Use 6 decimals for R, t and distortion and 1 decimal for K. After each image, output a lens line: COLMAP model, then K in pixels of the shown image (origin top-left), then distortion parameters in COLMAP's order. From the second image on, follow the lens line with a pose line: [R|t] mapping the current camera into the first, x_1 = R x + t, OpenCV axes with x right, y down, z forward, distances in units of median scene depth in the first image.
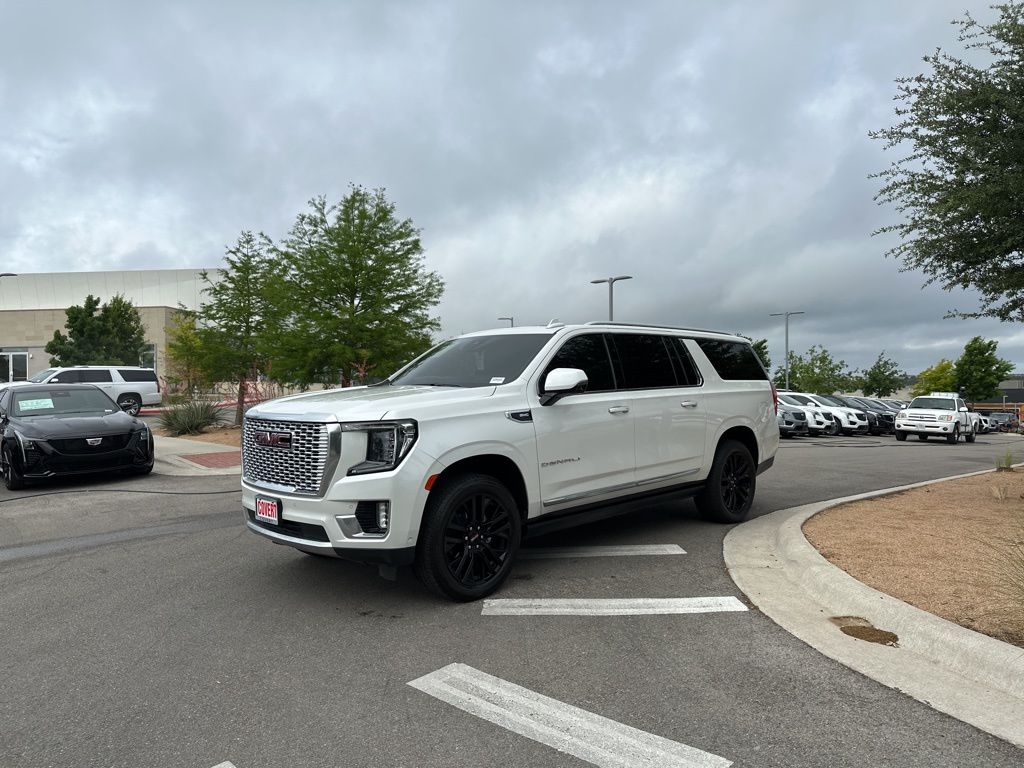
lens RADIAL K [[722.1, 0, 518.7], [0, 722.1, 405.6], [0, 0, 1]] dist [0.102133, -0.163636]
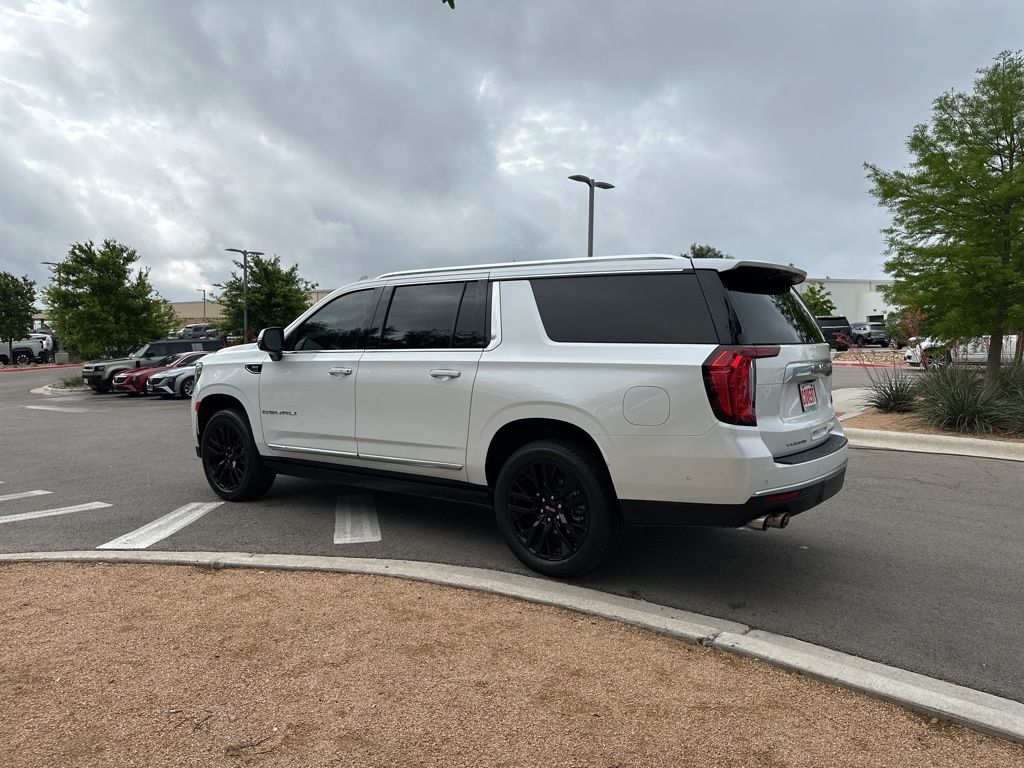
lens RADIAL K [[723.3, 0, 504.5], [0, 723.3, 397.2], [0, 0, 1]] dist [0.058236, -0.095888]
pose [[0.127257, 0.092479, -0.987549, 1.235787], [-0.035407, 0.995433, 0.088655, -0.058182], [0.991238, 0.023685, 0.129950, 1.237060]]
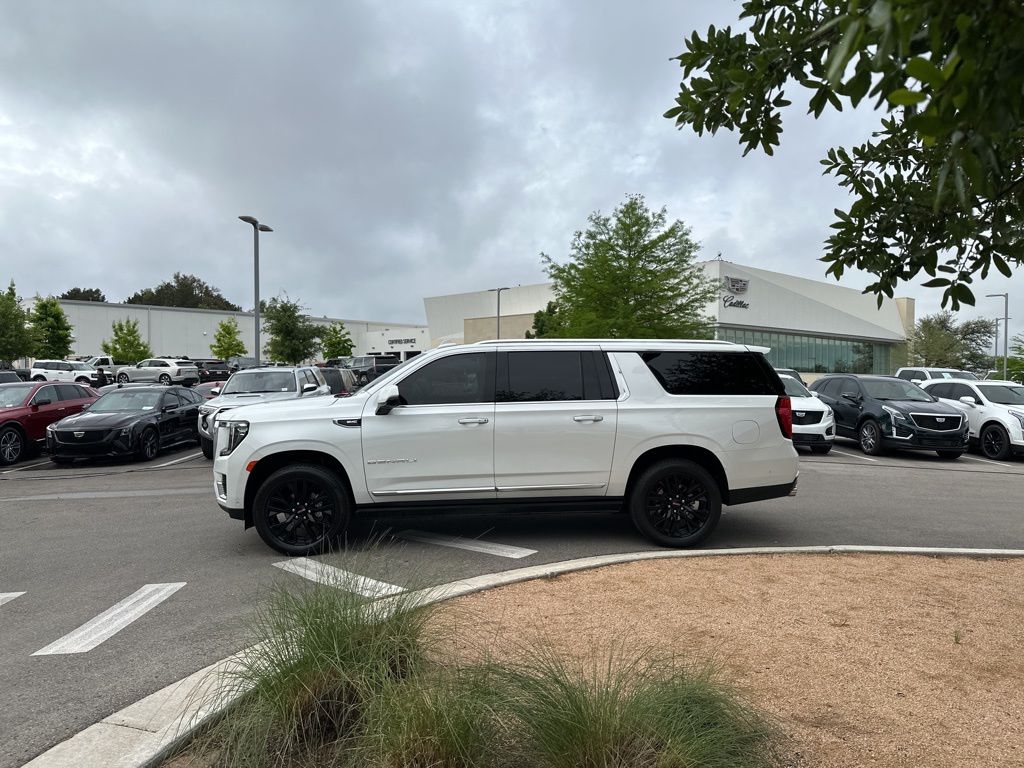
lens RADIAL K [[727.7, 0, 512.0], [0, 727.7, 413.6], [0, 0, 1]] dist [0.070522, -0.076956]
pose [[0.745377, 0.048948, -0.664844, 1.058483], [-0.027840, 0.998716, 0.042316, -0.062794], [0.666062, -0.013032, 0.745783, 0.226391]]
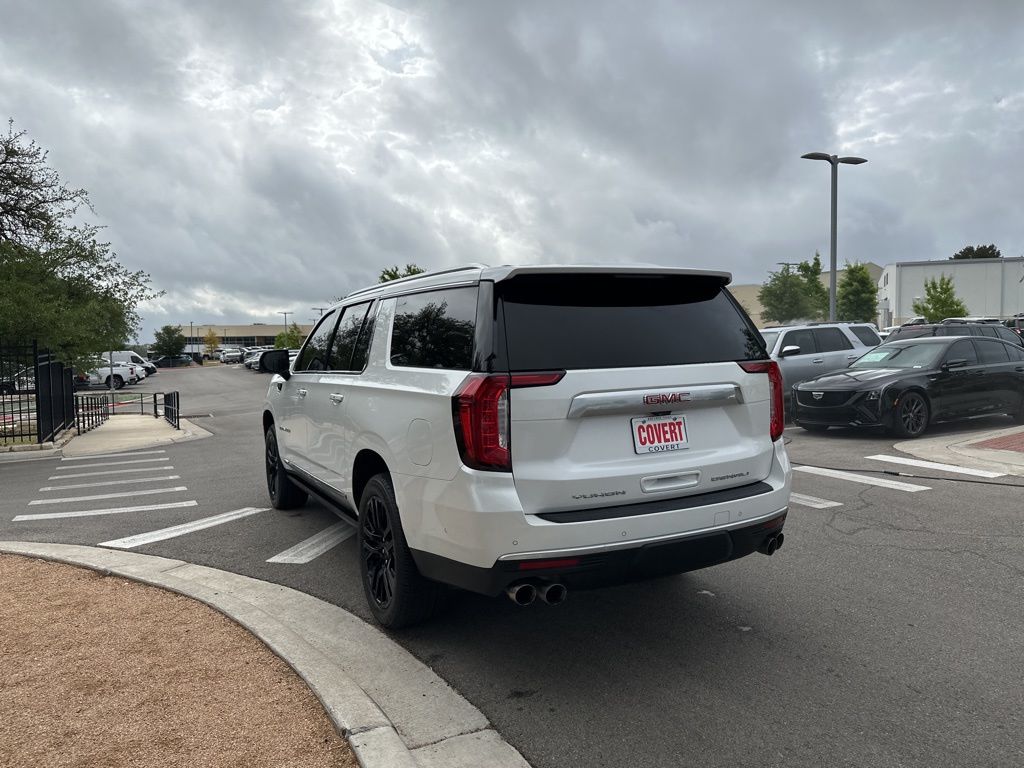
lens RADIAL K [[737.6, 0, 512.0], [0, 737.6, 384.0], [0, 0, 1]] dist [-0.001018, -0.002922]
pose [[-0.298543, 0.070786, -0.951768, 1.107114], [-0.004836, 0.997121, 0.075676, -0.088493], [0.954384, 0.027195, -0.297341, 1.752607]]
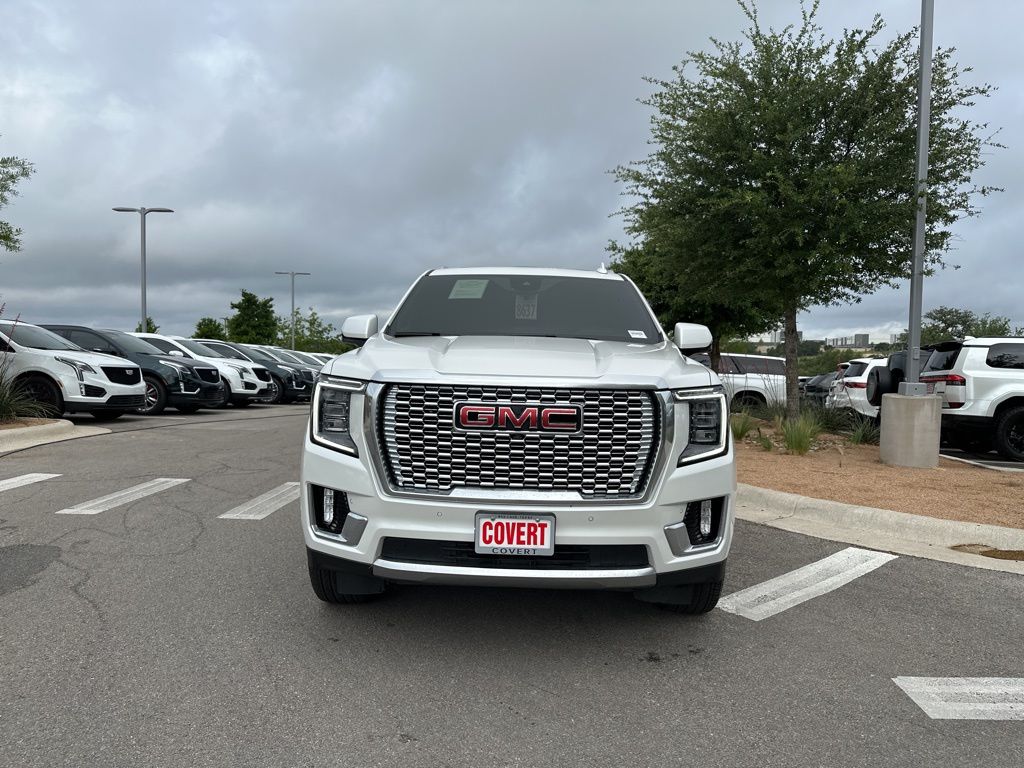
lens RADIAL K [[722.3, 0, 538.3], [0, 722.3, 385.8], [0, 0, 1]] dist [-0.000554, -0.000849]
pose [[0.703756, -0.006736, 0.710410, -0.699908], [-0.012590, 0.999680, 0.021951, 0.005849], [-0.710331, -0.024392, 0.703445, 0.529278]]
